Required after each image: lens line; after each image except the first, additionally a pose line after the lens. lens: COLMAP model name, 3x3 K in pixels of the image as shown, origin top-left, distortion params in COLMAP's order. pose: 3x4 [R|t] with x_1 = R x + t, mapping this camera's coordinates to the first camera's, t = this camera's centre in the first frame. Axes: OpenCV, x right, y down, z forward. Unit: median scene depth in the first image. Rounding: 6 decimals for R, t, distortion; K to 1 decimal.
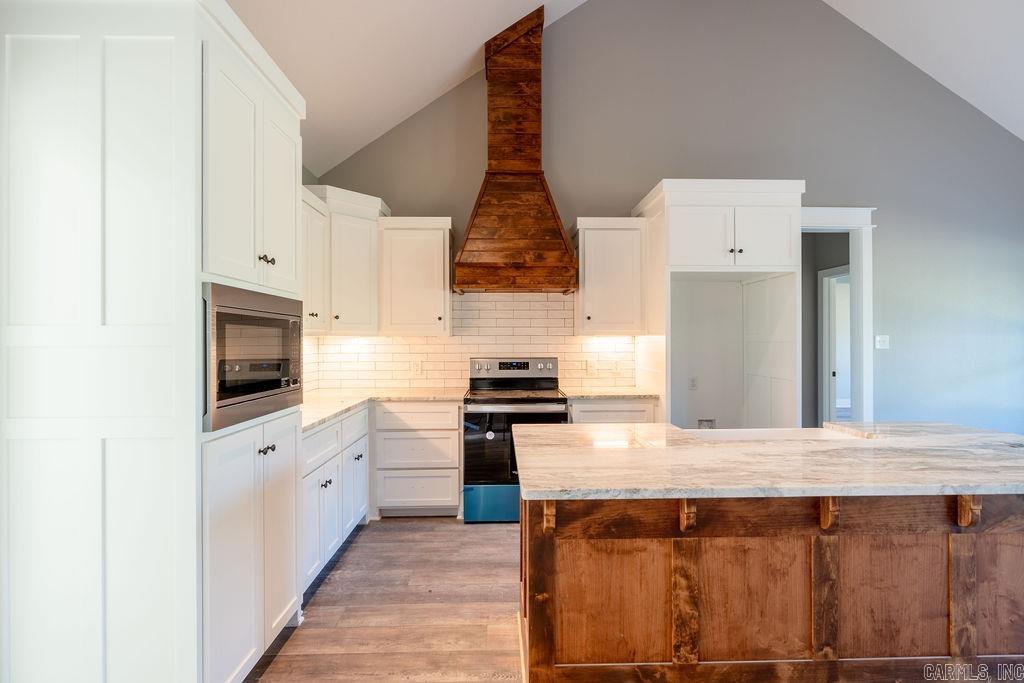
lens RADIAL K [[457.9, 0, 514.9], [0, 457.9, 341.4], [0, 0, 1]] dist [-0.006985, 0.002470]
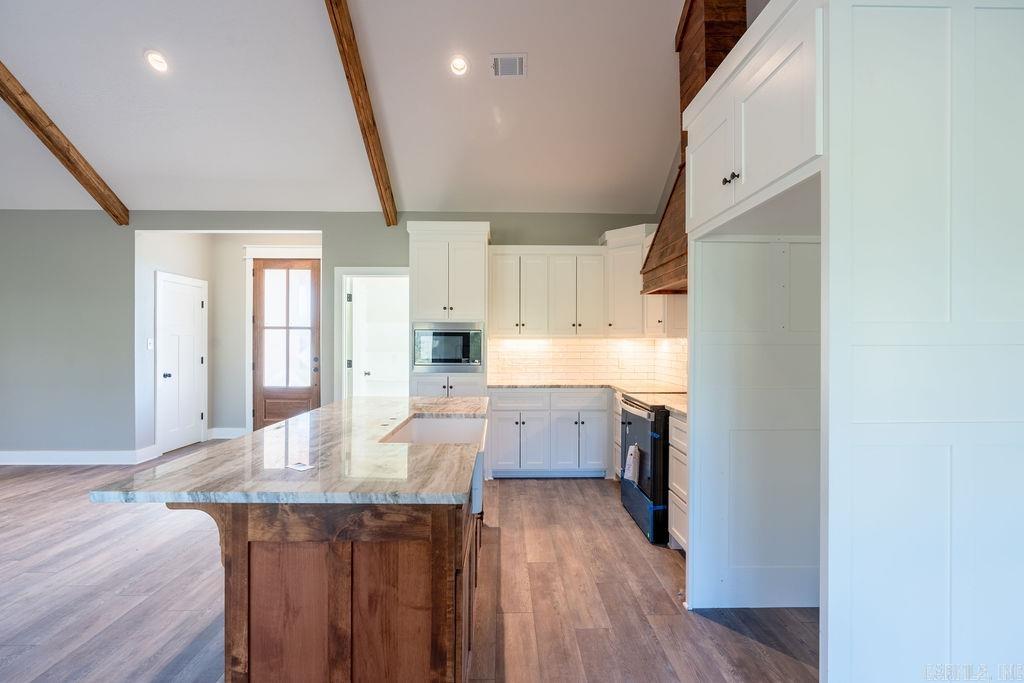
lens RADIAL K [[457.9, 0, 511.9], [0, 457.9, 339.6], [0, 0, 1]] dist [-0.006985, 0.002470]
pose [[-0.007338, 0.001443, -0.999972, 1.018163], [-0.002337, 0.999996, 0.001460, -0.010664], [0.999970, 0.002348, -0.007335, 0.730208]]
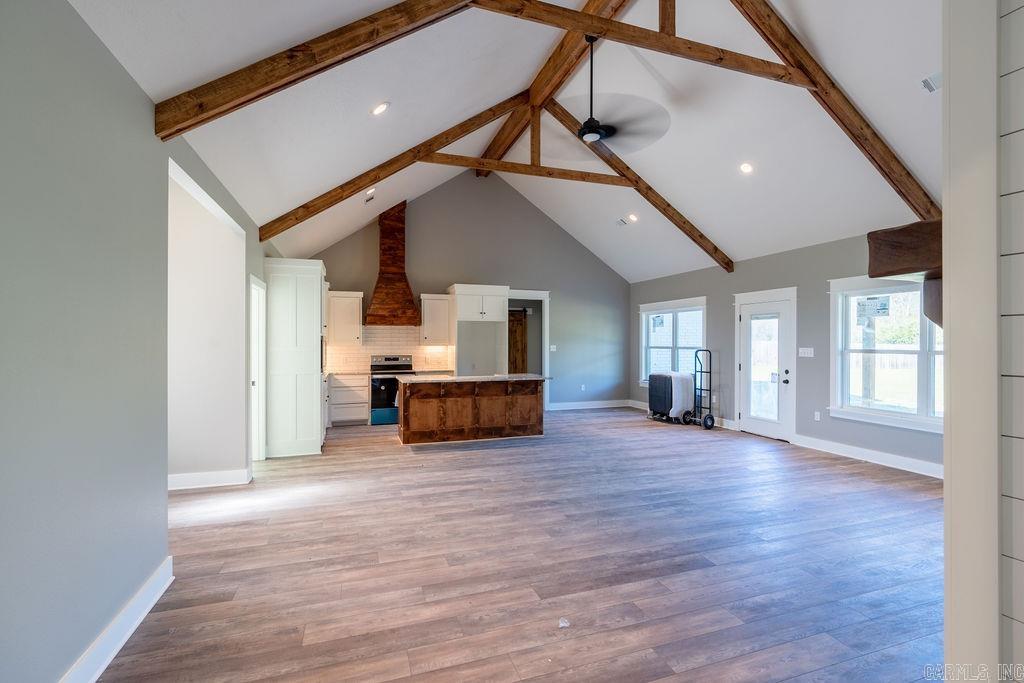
lens RADIAL K [[457.9, 0, 512.2], [0, 457.9, 343.2], [0, 0, 1]] dist [-0.006985, 0.002470]
pose [[0.955846, 0.002684, 0.293855, -0.109657], [-0.003096, 0.999995, 0.000937, -0.031702], [-0.293851, -0.001805, 0.955849, -1.464844]]
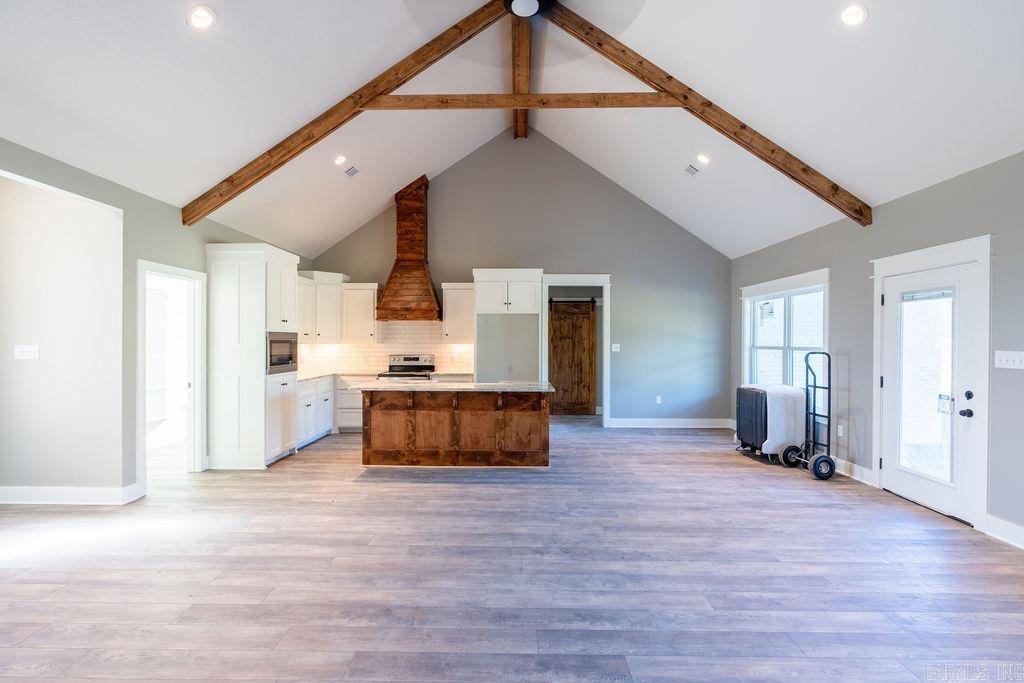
lens RADIAL K [[457.9, 0, 511.6], [0, 457.9, 341.2], [0, 0, 1]] dist [-0.006985, 0.002470]
pose [[0.999010, 0.005278, -0.044182, 0.579802], [-0.005184, 0.999984, 0.002246, -0.032473], [0.044193, -0.002015, 0.999021, -1.039213]]
